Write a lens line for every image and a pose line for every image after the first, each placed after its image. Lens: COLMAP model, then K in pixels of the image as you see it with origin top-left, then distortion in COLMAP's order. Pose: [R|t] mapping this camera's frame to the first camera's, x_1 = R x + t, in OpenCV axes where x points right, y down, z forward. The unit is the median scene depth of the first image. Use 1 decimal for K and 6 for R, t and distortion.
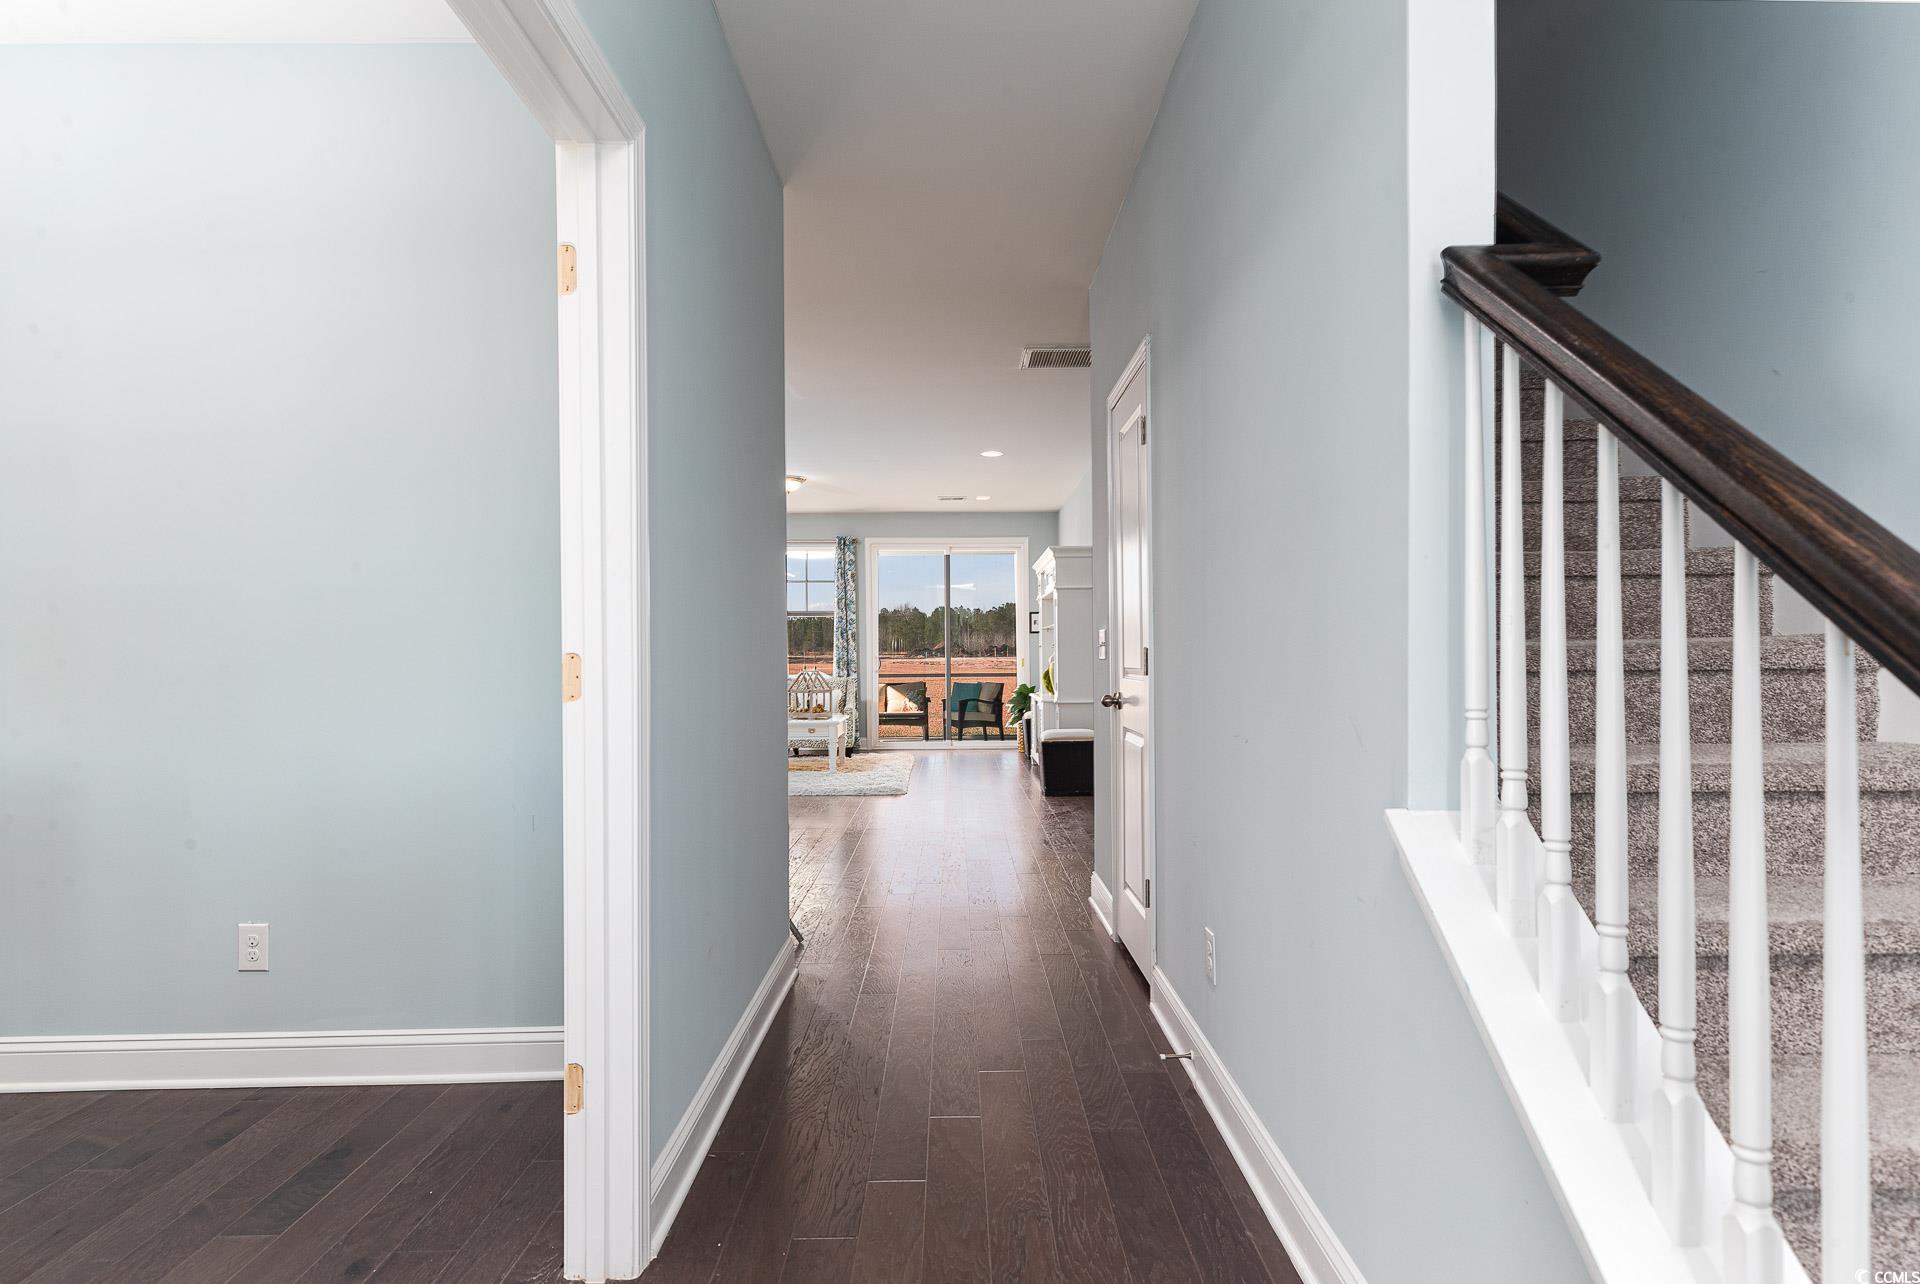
lens RADIAL K [[1039.7, 0, 960.0], [0, 1039.7, 642.0], [0, 0, 1]] dist [0.002608, -0.000688]
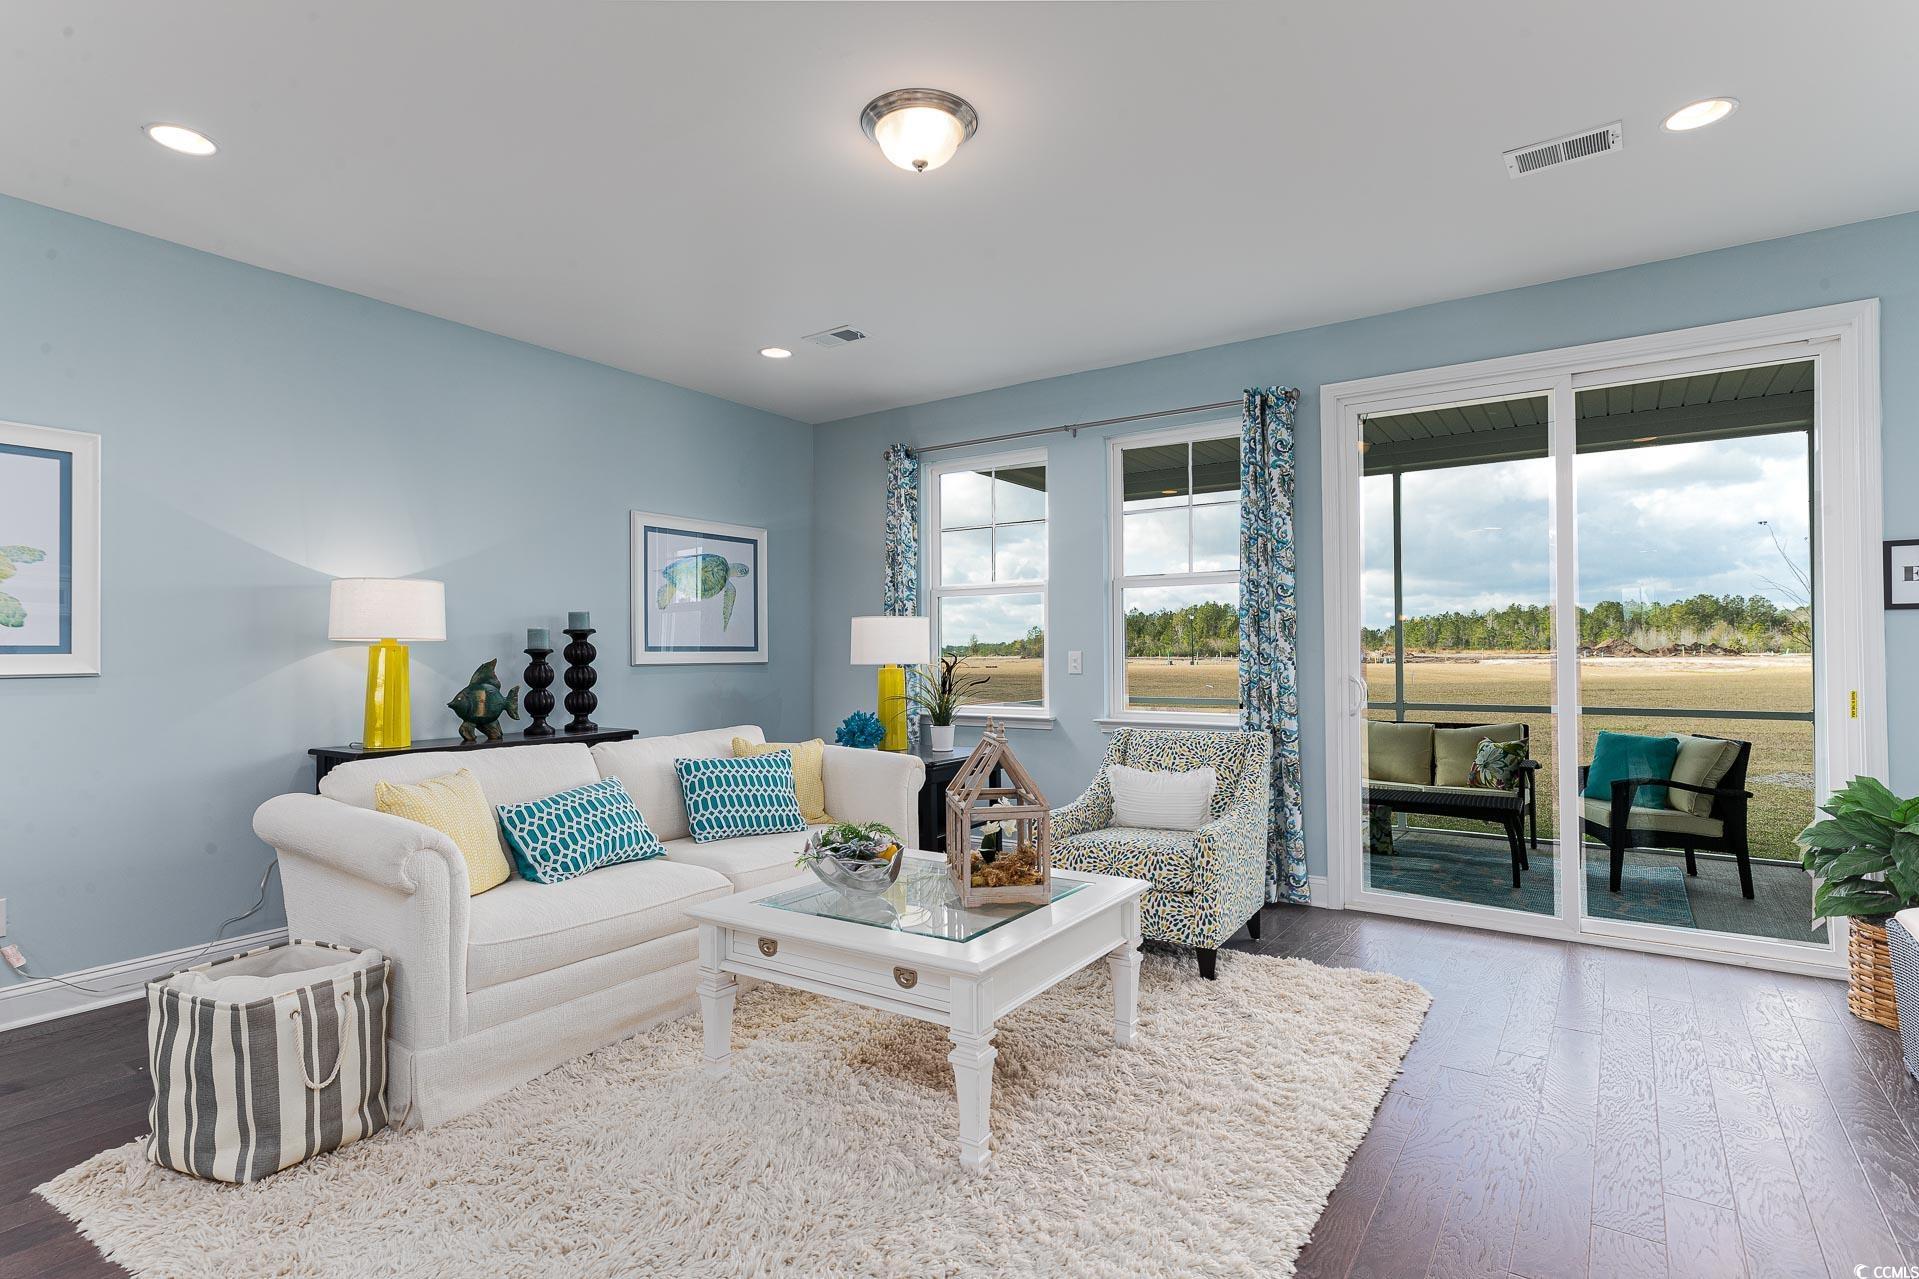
lens RADIAL K [[953.1, 0, 959.5], [0, 953.1, 639.5], [0, 0, 1]] dist [0.001050, 0.000713]
pose [[0.817180, -0.011865, -0.576260, 0.006777], [0.009482, 0.999930, -0.007141, 0.000515], [0.576304, 0.000371, 0.817235, 0.535666]]
